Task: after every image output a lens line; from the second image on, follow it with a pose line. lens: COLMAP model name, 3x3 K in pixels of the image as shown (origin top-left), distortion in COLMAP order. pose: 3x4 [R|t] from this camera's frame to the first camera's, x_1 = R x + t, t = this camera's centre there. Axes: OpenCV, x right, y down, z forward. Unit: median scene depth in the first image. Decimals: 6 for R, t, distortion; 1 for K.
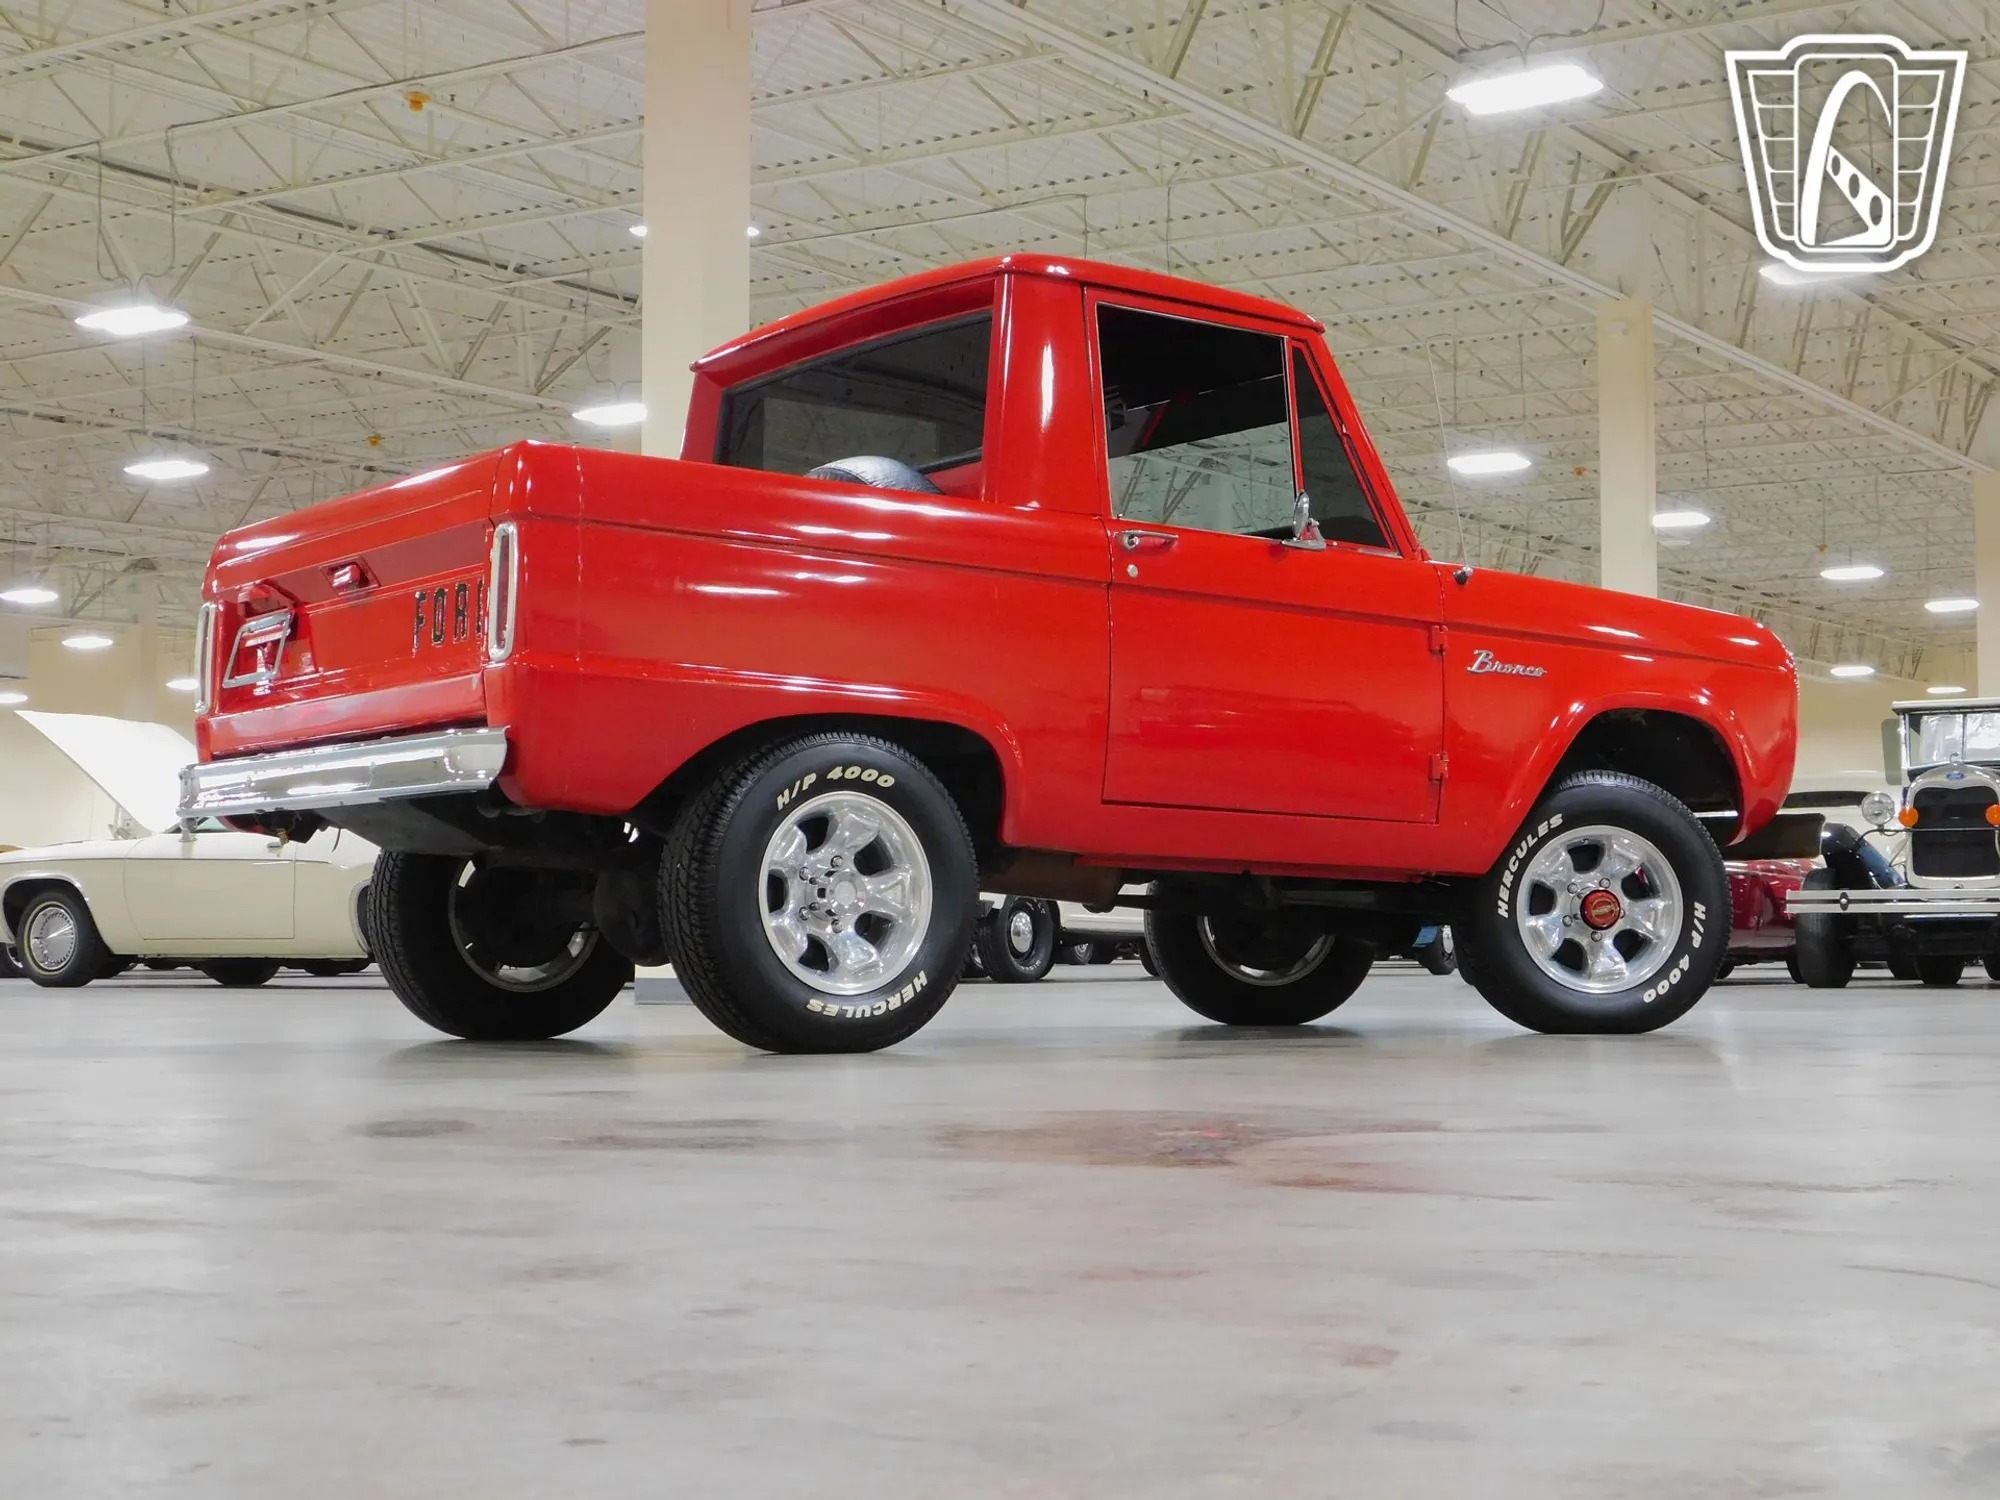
lens RADIAL K [[2970.1, 0, 1023.9], [0, 2970.1, 744.5], [0, 0, 1]] dist [0.068787, 0.000000]
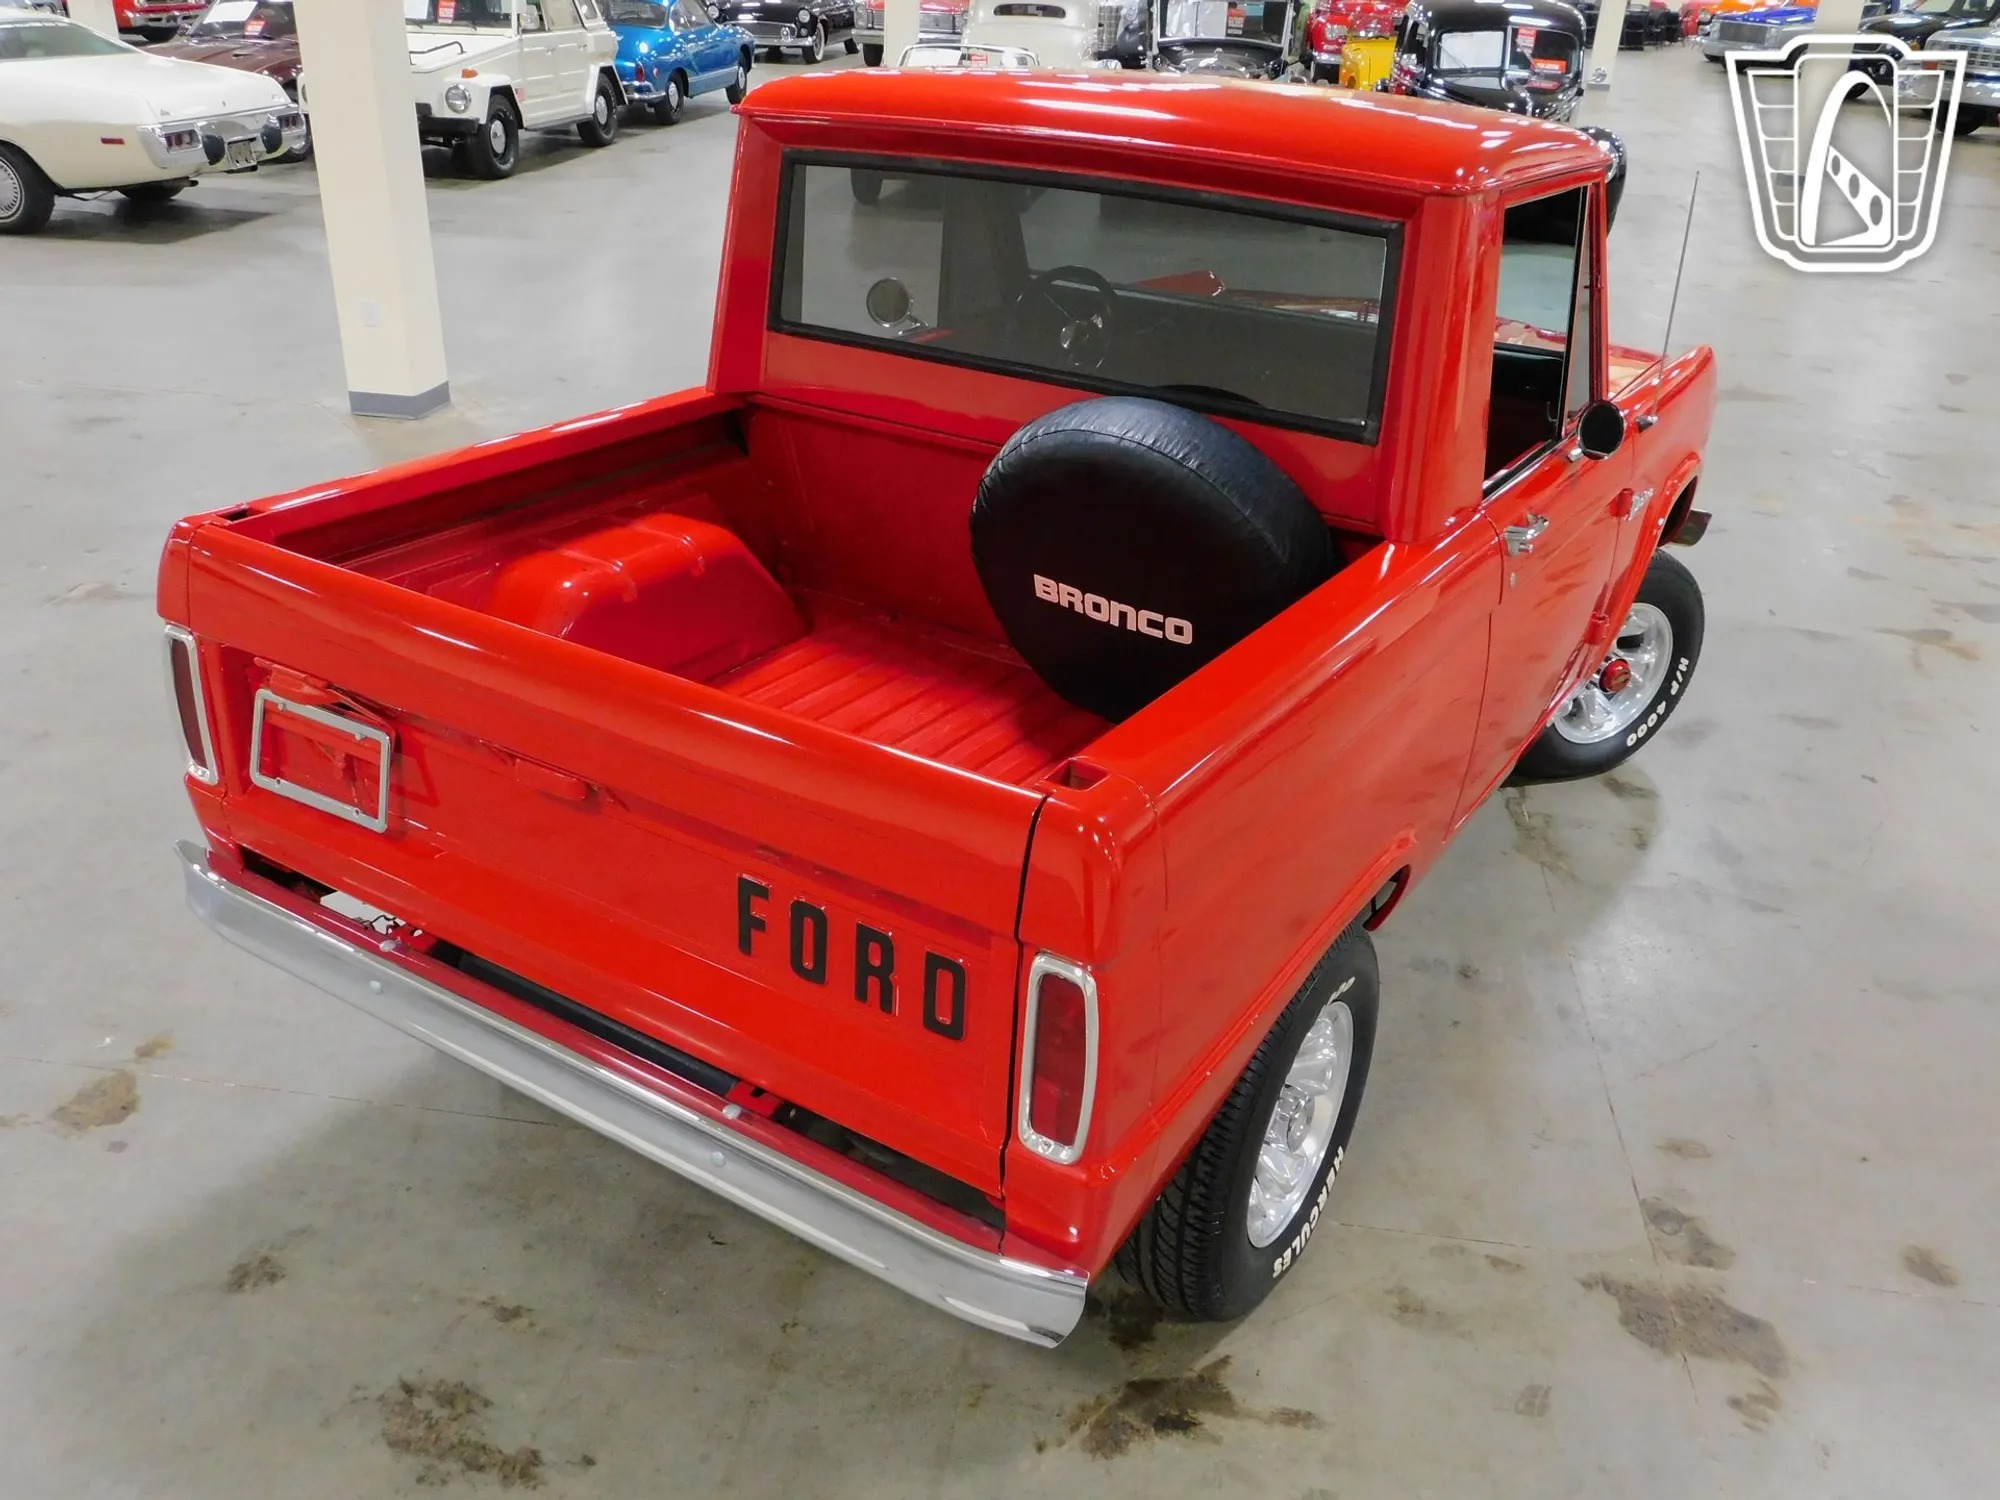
lens RADIAL K [[1610.9, 0, 1002.0], [0, 1610.9, 741.3], [0, 0, 1]] dist [-0.000160, 0.011614]
pose [[0.924474, -0.141004, 0.354210, -0.225650], [-0.061188, 0.862169, 0.502911, -0.207256], [-0.376302, -0.486602, 0.788426, 0.616030]]
